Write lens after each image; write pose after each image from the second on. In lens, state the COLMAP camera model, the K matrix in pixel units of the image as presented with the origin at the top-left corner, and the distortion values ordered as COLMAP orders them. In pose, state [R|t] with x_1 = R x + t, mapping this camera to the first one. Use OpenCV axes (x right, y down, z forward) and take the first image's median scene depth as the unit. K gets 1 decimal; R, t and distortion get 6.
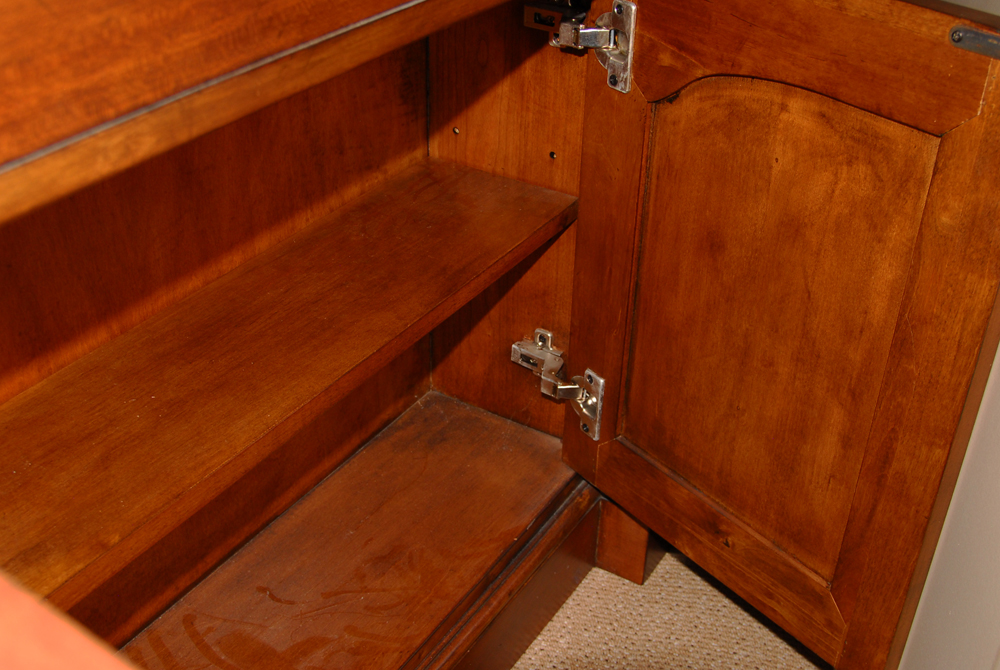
lens RADIAL K [[1130.9, 0, 499.2], [0, 1130.9, 336.1], [0, 0, 1]] dist [-0.080206, 0.000000]
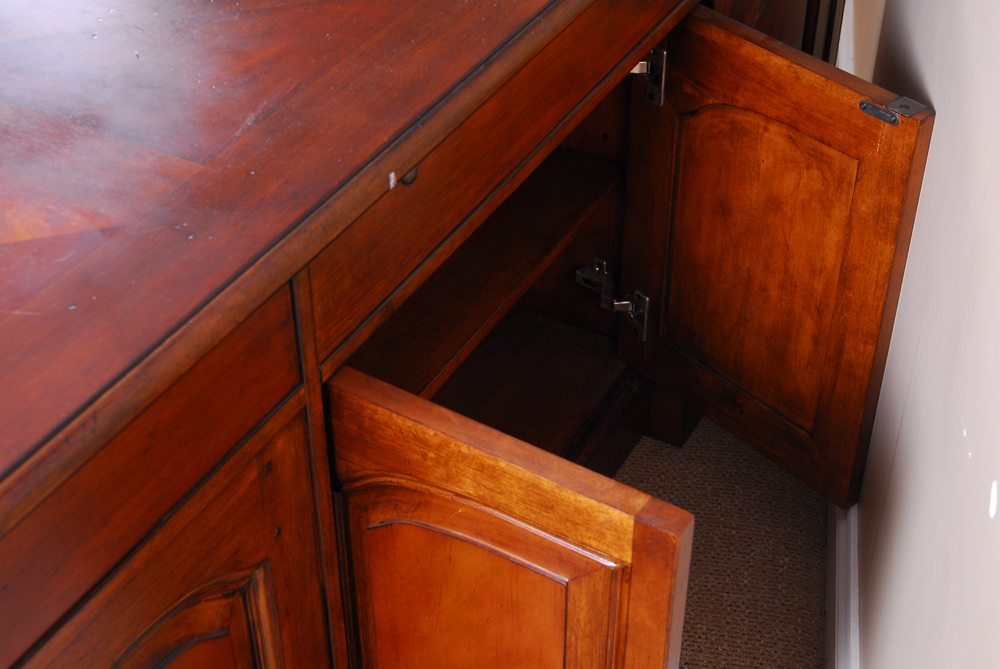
lens RADIAL K [[1446.4, 0, 497.0], [0, 1446.4, 333.8], [0, 0, 1]] dist [-0.025286, 0.000000]
pose [[0.998631, -0.051157, 0.010894, -0.143976], [0.049586, 0.992242, 0.114009, -0.162786], [-0.016642, -0.113312, 0.993420, -0.950297]]
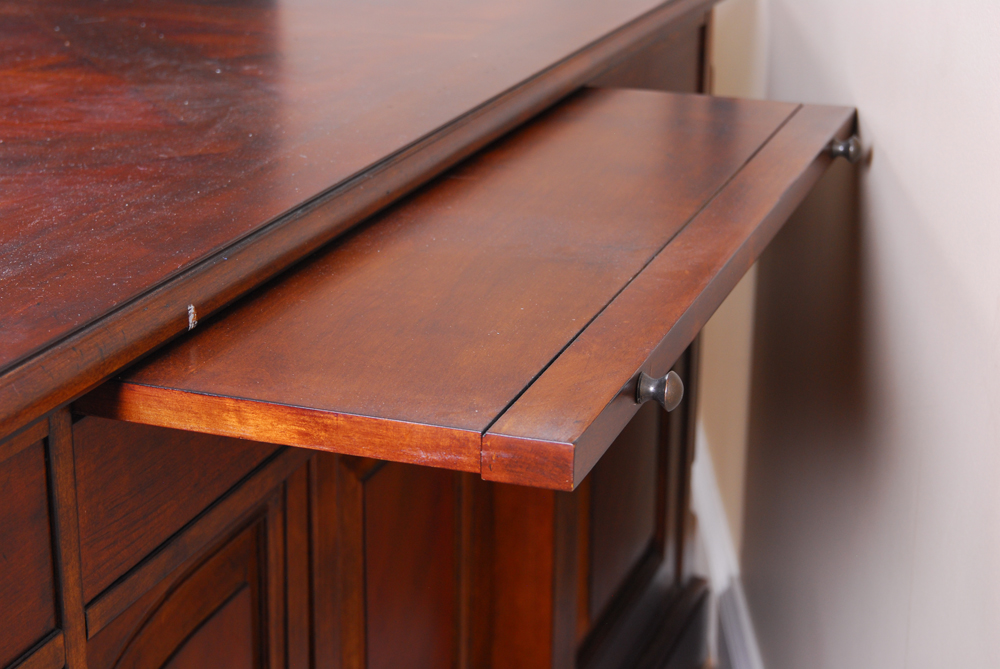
lens RADIAL K [[1849.6, 0, 510.0], [0, 1849.6, 335.9], [0, 0, 1]] dist [-0.053588, 0.000000]
pose [[0.977335, -0.083913, 0.194357, -0.240705], [0.125373, 0.969194, -0.212002, 0.104559], [-0.170580, 0.231564, 0.957747, -0.782716]]
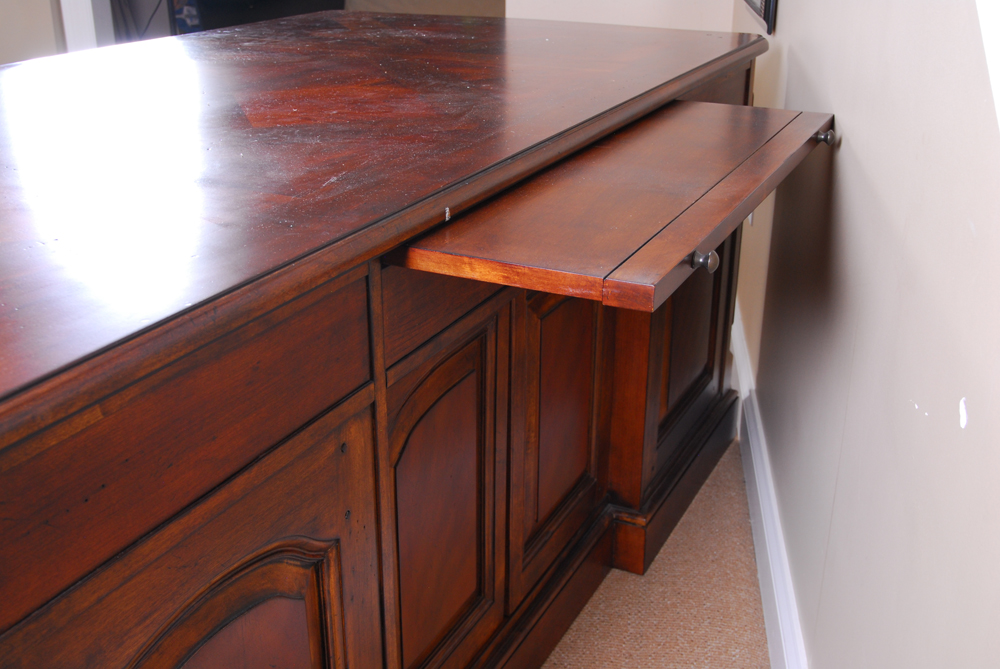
lens RADIAL K [[1058.0, 0, 494.6], [0, 1058.0, 338.4], [0, 0, 1]] dist [-0.078437, 0.000000]
pose [[0.996520, -0.057289, 0.060541, -0.237626], [0.065817, 0.986517, -0.149839, 0.143390], [-0.051141, 0.153302, 0.986855, -0.811170]]
